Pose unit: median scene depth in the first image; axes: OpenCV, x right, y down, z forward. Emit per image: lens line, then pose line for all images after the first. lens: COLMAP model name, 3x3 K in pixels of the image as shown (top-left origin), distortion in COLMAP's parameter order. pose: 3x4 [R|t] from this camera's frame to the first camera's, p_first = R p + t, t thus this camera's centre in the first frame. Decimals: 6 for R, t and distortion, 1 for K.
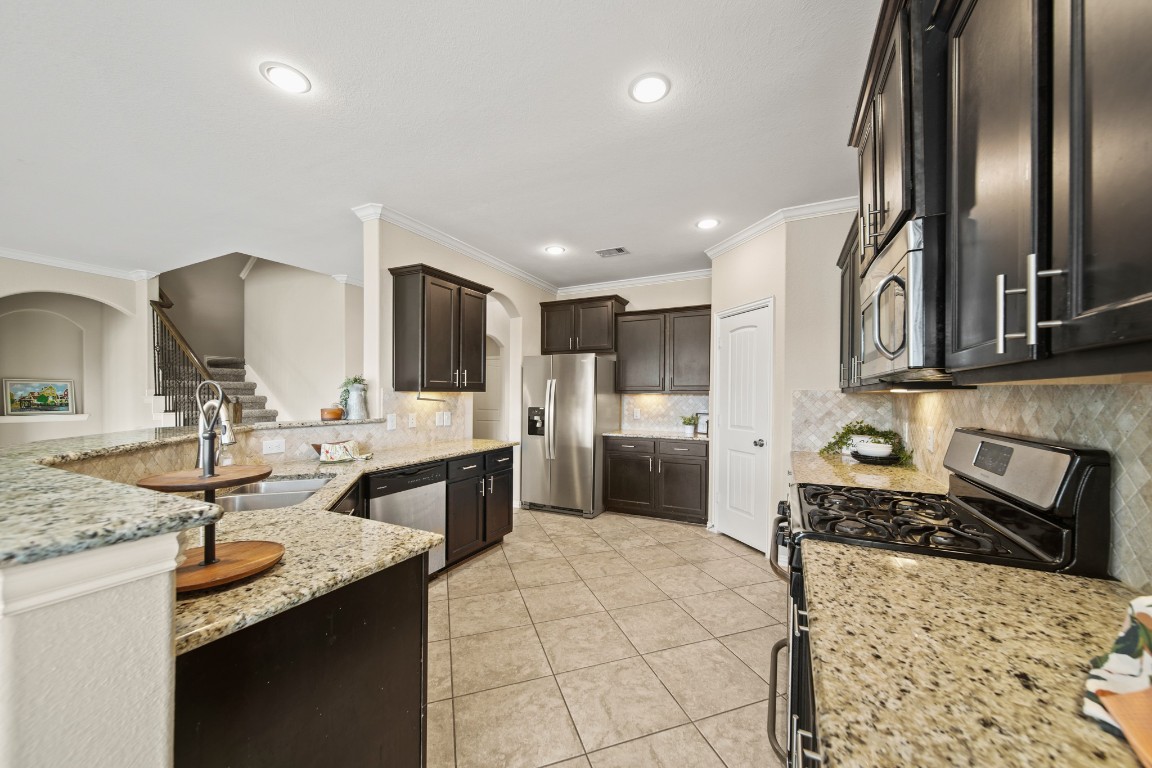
lens RADIAL K [[411.3, 0, 571.1], [0, 411.3, 398.2], [0, 0, 1]] dist [0.001395, 0.000142]
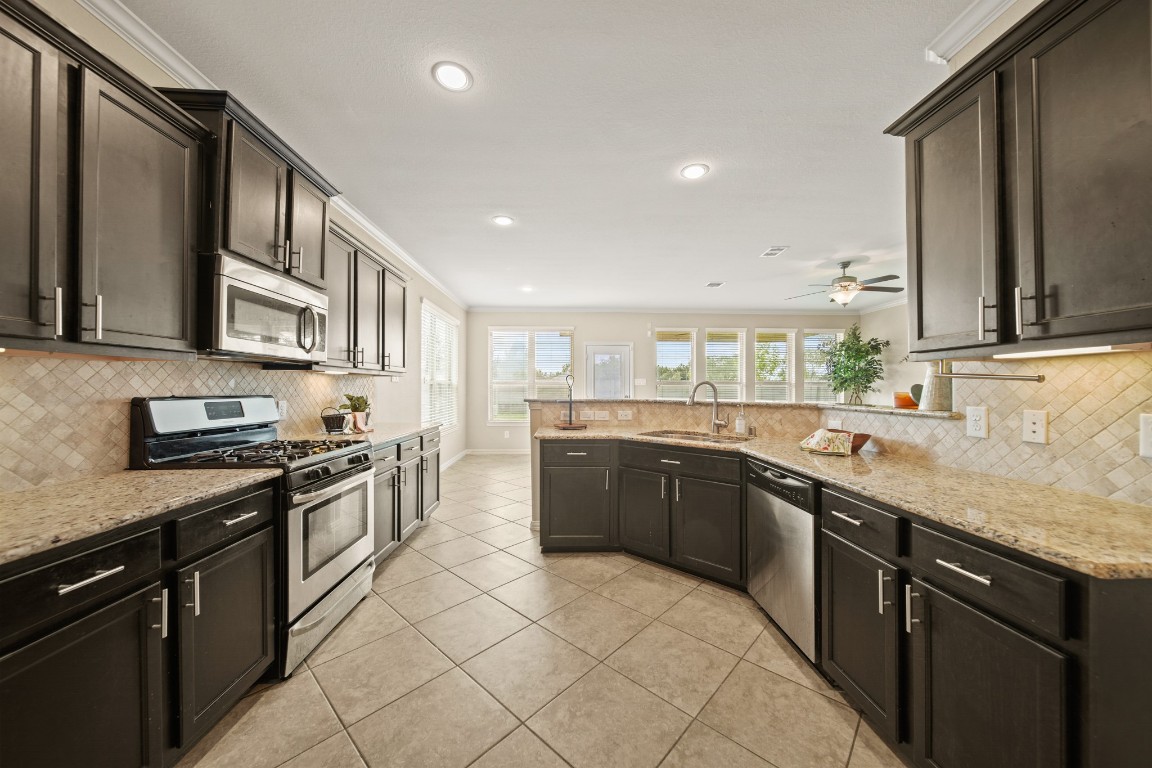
lens RADIAL K [[411.3, 0, 580.0], [0, 411.3, 384.9], [0, 0, 1]] dist [0.001395, 0.000142]
pose [[-0.864924, -0.008928, -0.501823, 0.245859], [-0.007193, 0.999960, -0.005393, 0.018162], [0.501851, -0.001055, -0.864953, 1.193265]]
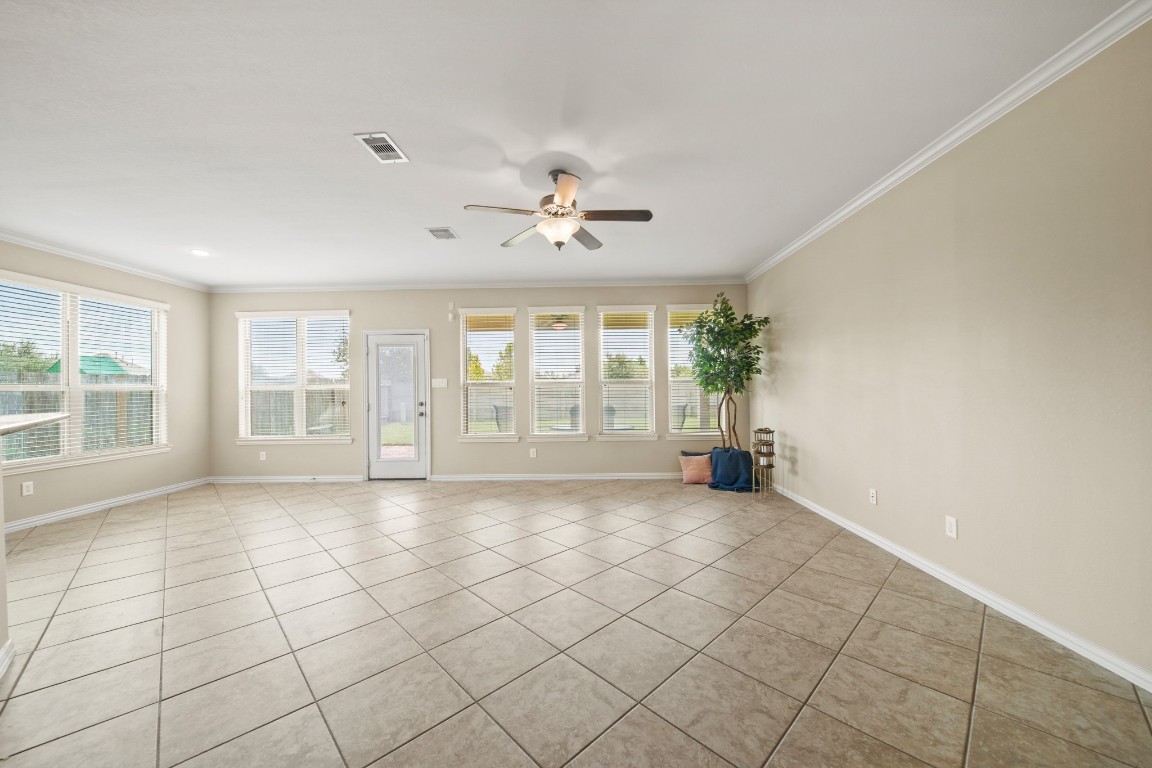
lens RADIAL K [[411.3, 0, 582.8], [0, 411.3, 383.6], [0, 0, 1]] dist [0.001395, 0.000142]
pose [[-0.899775, 0.005111, -0.436325, -0.978675], [0.007398, 0.999966, -0.003542, 0.001699], [0.436292, -0.006415, -0.899782, 1.176891]]
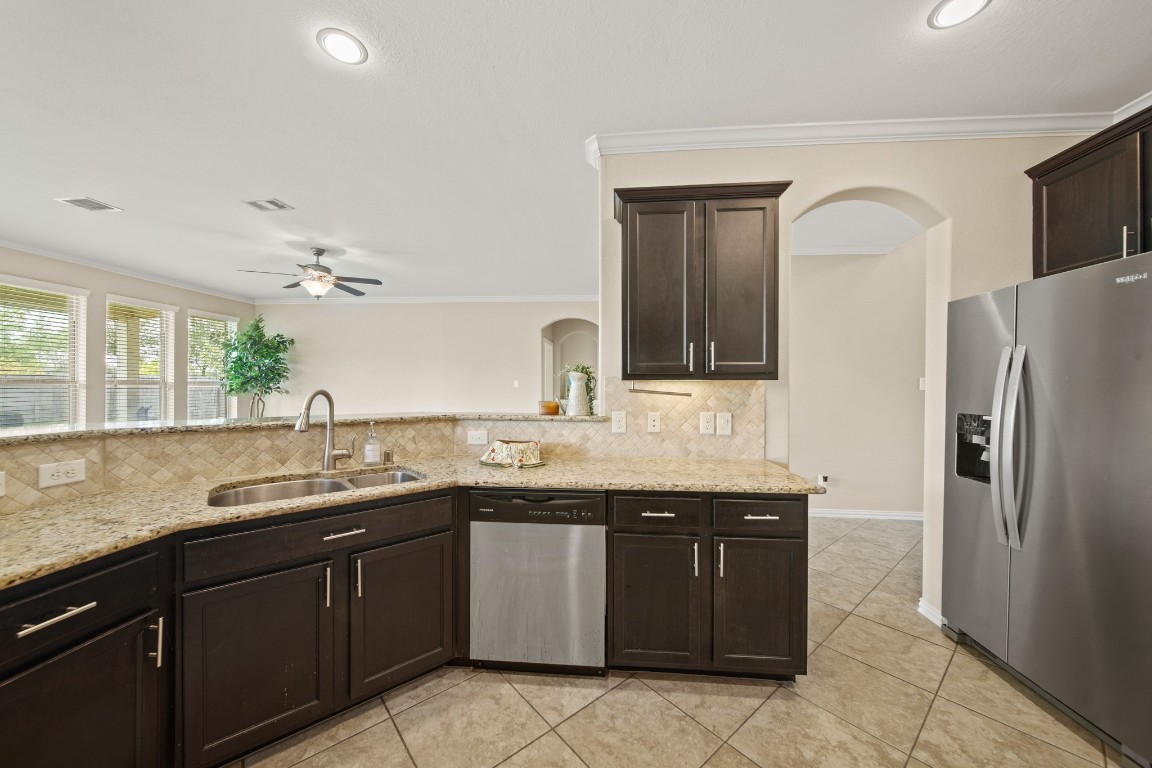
lens RADIAL K [[411.3, 0, 581.5], [0, 411.3, 388.4], [0, 0, 1]] dist [0.001395, 0.000142]
pose [[0.397574, 0.002428, -0.917567, 0.211296], [-0.008715, 0.999961, -0.001130, -0.001297], [0.917529, 0.008446, 0.397579, 0.645209]]
